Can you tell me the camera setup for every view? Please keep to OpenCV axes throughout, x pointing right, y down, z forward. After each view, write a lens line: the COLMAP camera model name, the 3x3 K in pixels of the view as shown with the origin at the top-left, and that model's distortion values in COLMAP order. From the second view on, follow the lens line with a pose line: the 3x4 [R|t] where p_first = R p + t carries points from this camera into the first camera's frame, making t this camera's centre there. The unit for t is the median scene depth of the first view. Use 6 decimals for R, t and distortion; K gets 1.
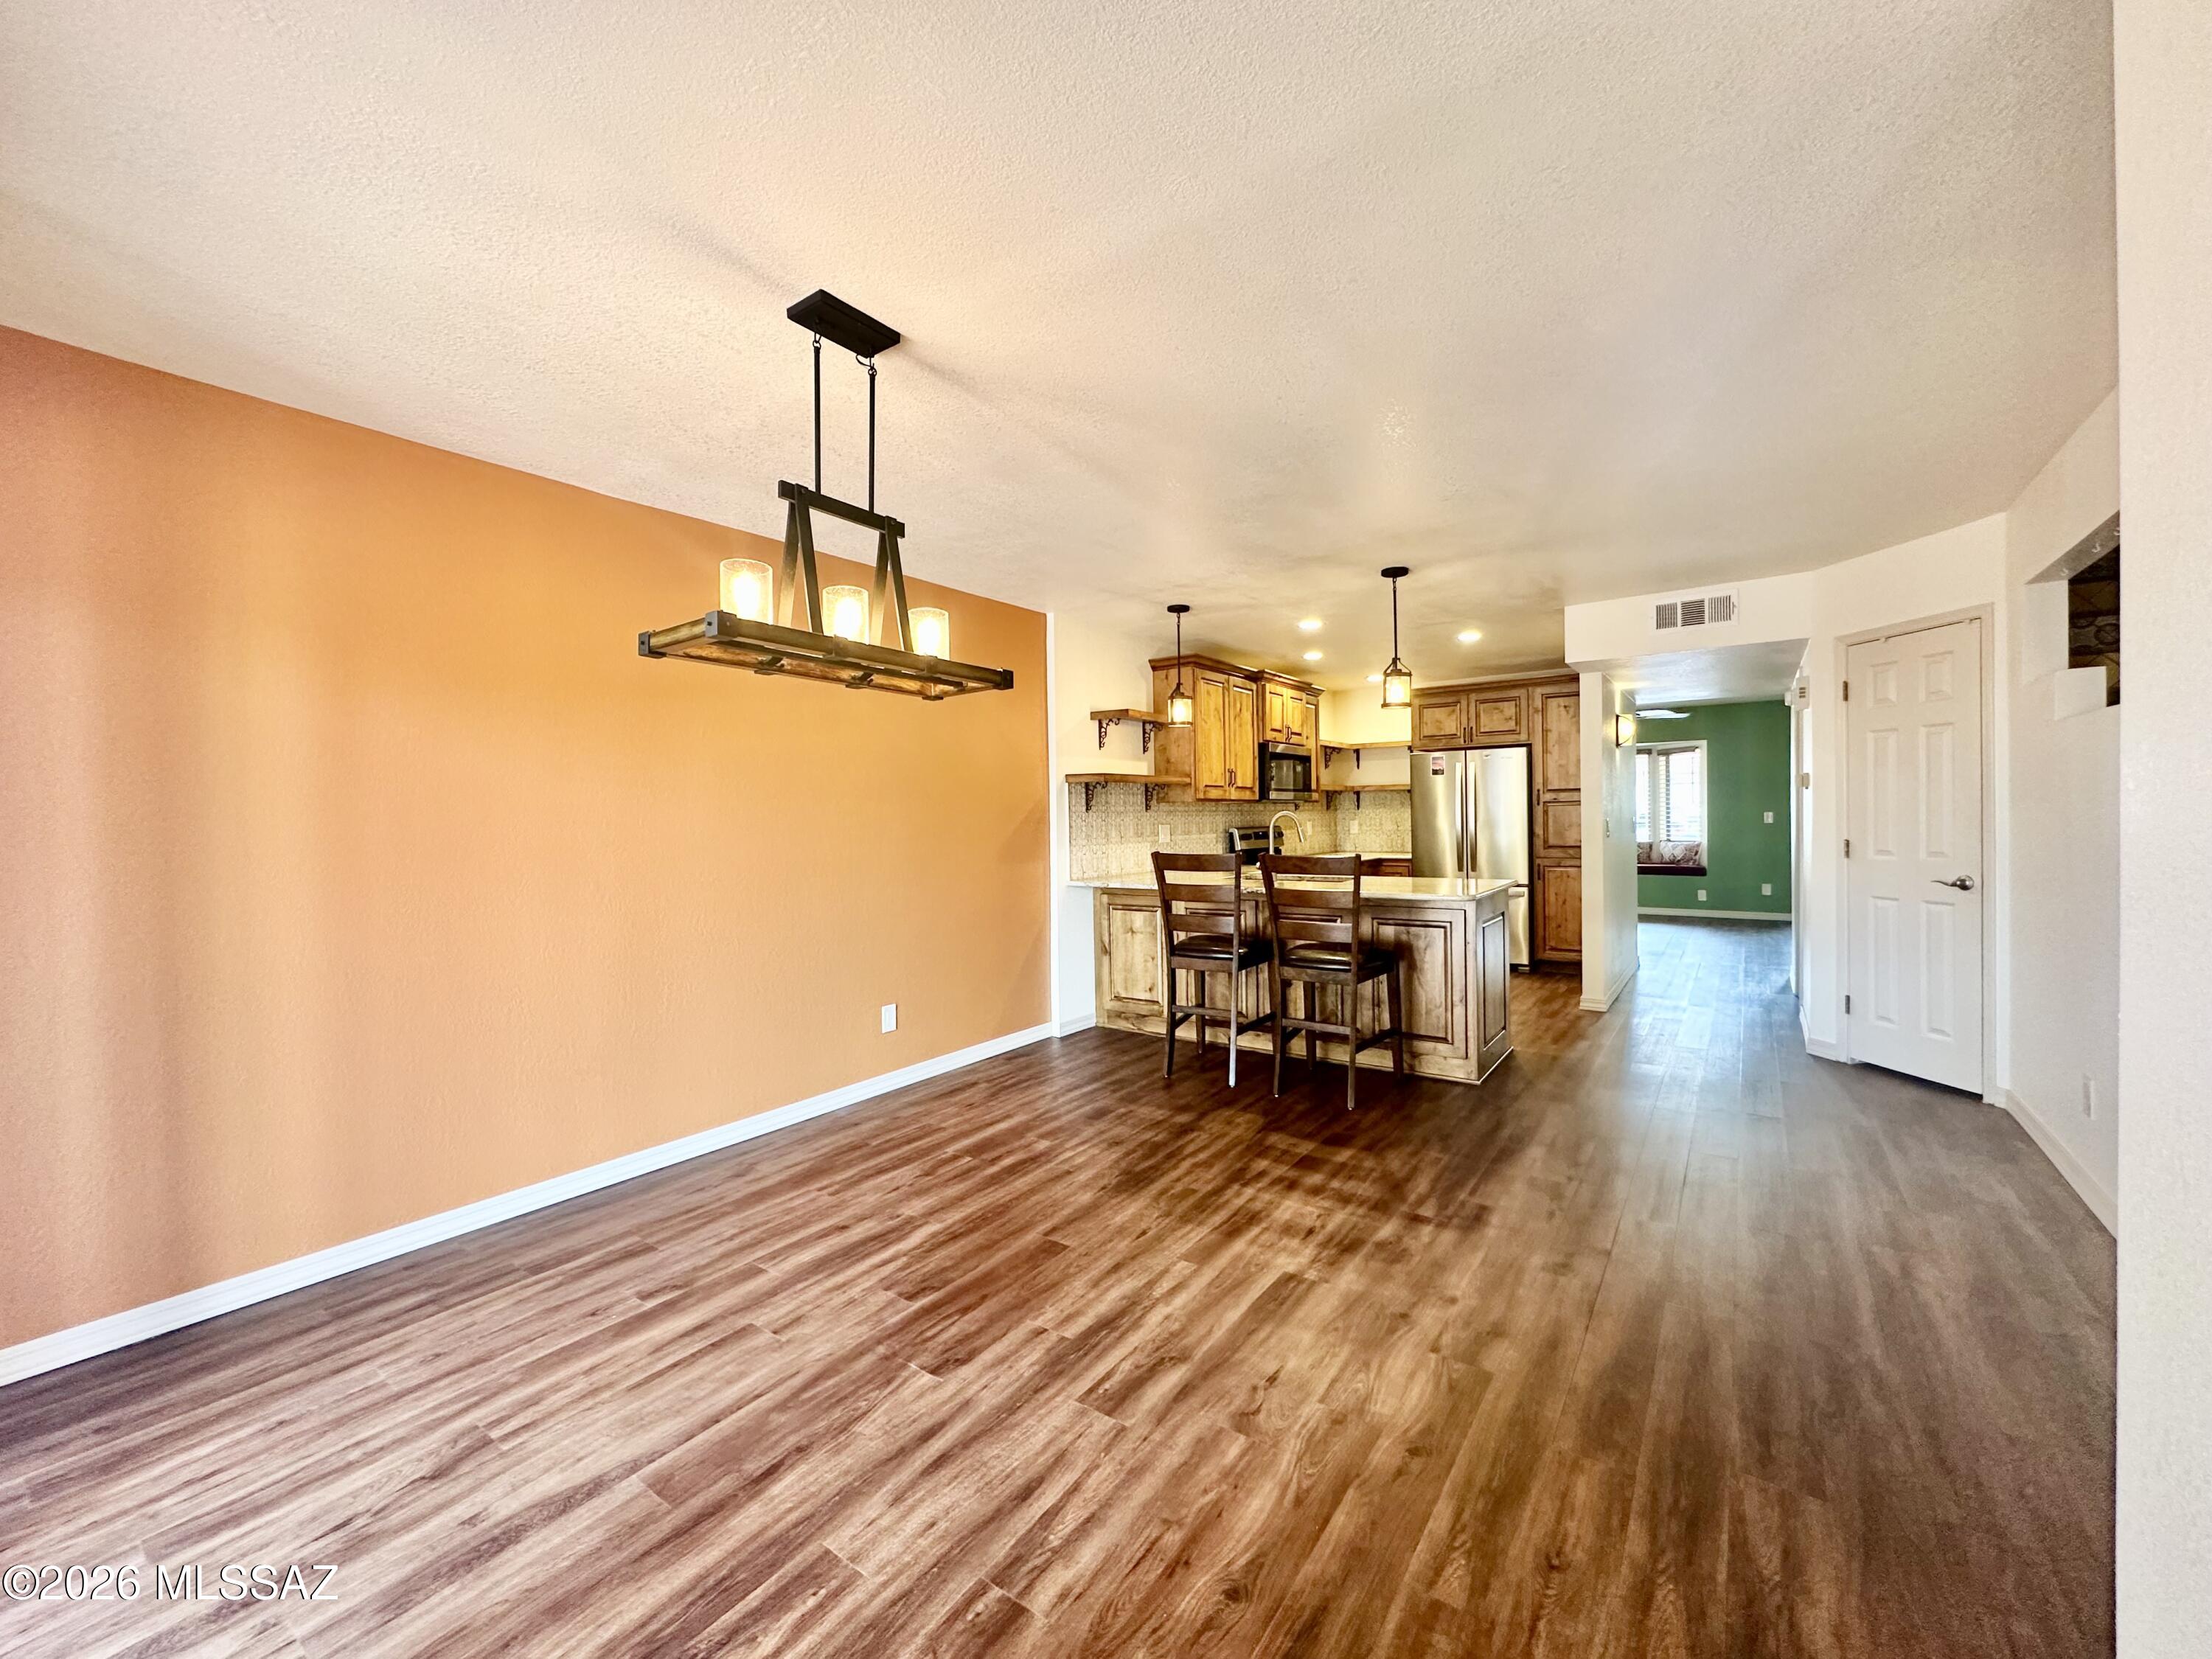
lens RADIAL K [[887.2, 0, 1099.6], [0, 887.2, 824.5], [0, 0, 1]] dist [-0.003086, 0.000331]
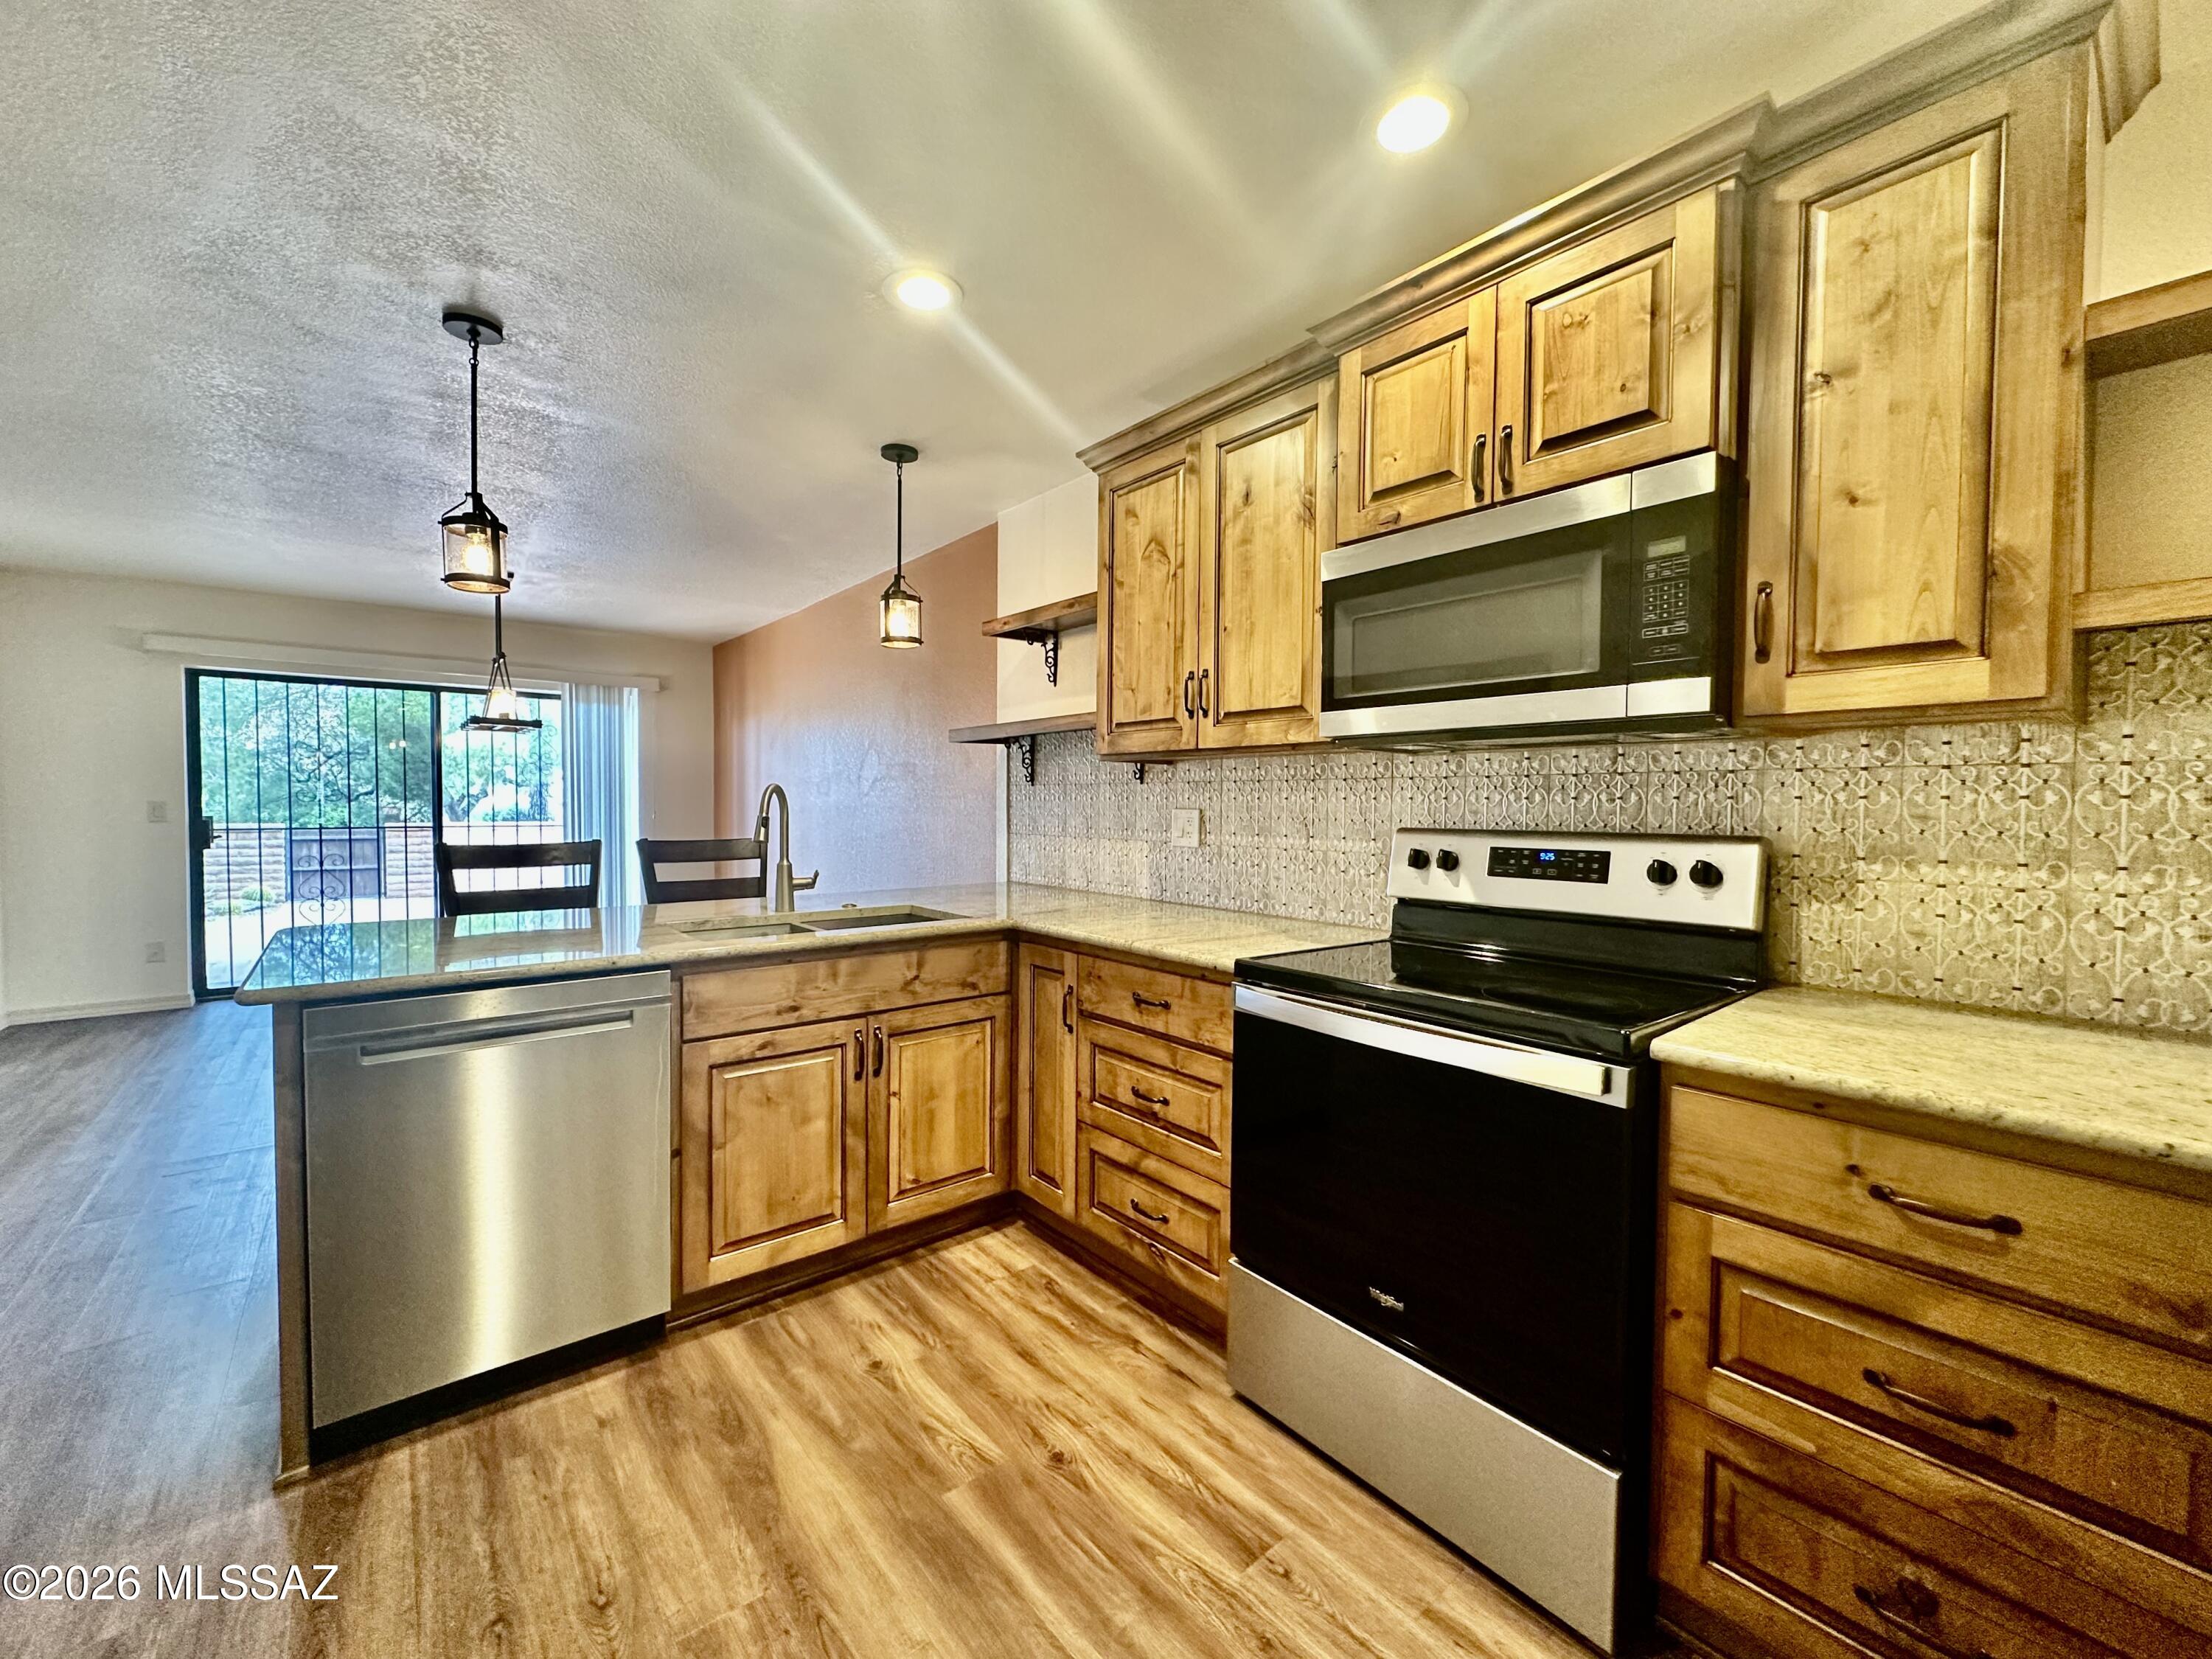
lens RADIAL K [[887.2, 0, 1108.7], [0, 887.2, 829.6], [0, 0, 1]] dist [-0.003086, 0.000331]
pose [[-0.245695, 0.042012, -0.968436, 1.172089], [-0.011200, 0.998871, 0.046174, -0.023089], [0.969282, 0.022191, -0.244947, 2.306511]]
